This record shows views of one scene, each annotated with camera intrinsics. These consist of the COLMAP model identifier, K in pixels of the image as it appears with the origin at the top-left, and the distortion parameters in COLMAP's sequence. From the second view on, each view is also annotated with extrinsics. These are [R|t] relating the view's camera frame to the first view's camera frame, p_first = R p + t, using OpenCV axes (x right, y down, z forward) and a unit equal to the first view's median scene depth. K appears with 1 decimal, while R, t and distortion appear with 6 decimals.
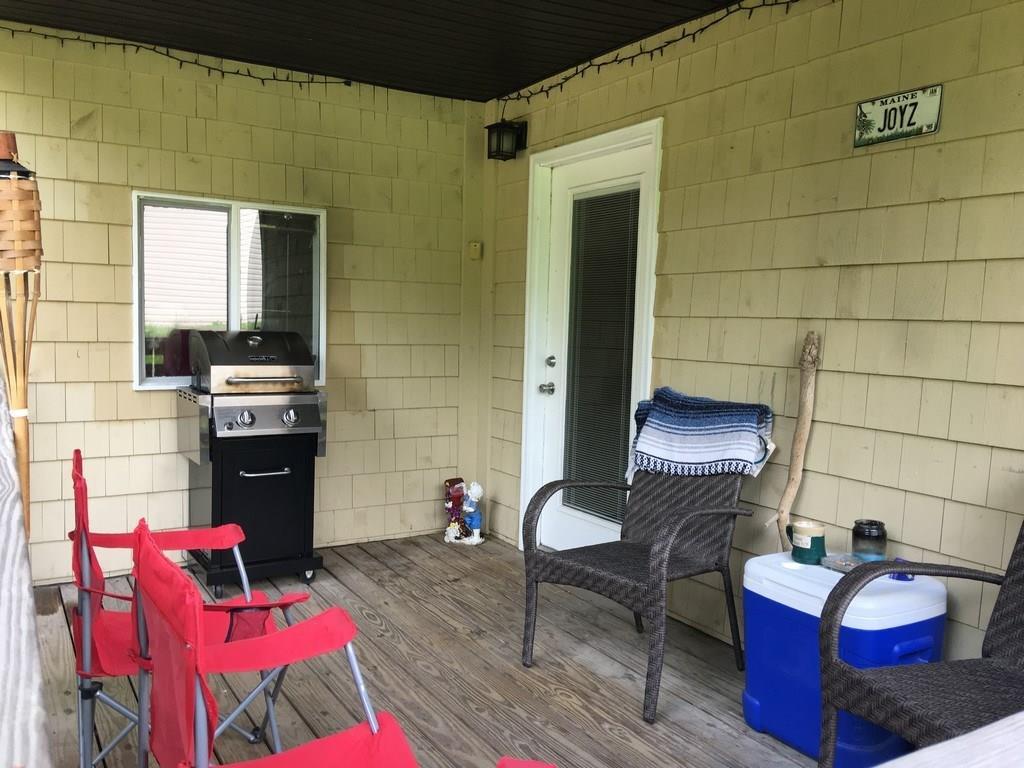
lens RADIAL K [[857.6, 0, 512.0], [0, 857.6, 384.0], [0, 0, 1]] dist [0.092270, -0.144785]
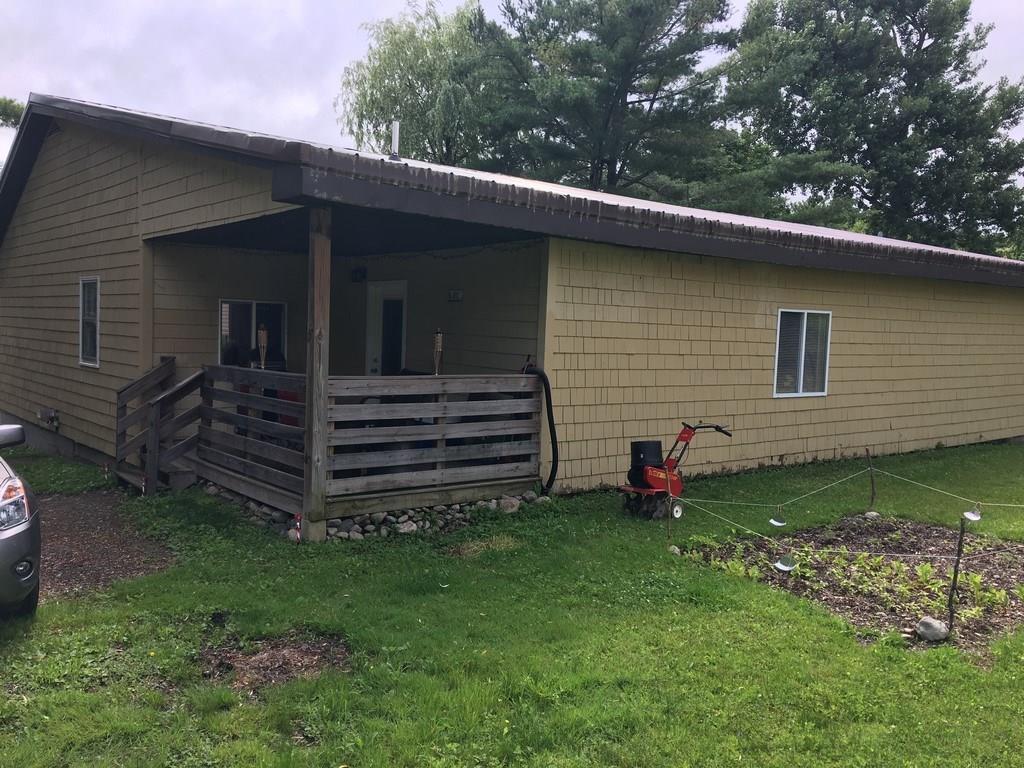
lens RADIAL K [[857.6, 0, 512.0], [0, 857.6, 384.0], [0, 0, 1]] dist [0.092270, -0.144785]
pose [[0.990836, -0.003861, 0.135016, 0.103538], [0.005616, 0.999905, -0.012619, 0.081051], [-0.134954, 0.013262, 0.990763, -1.663667]]
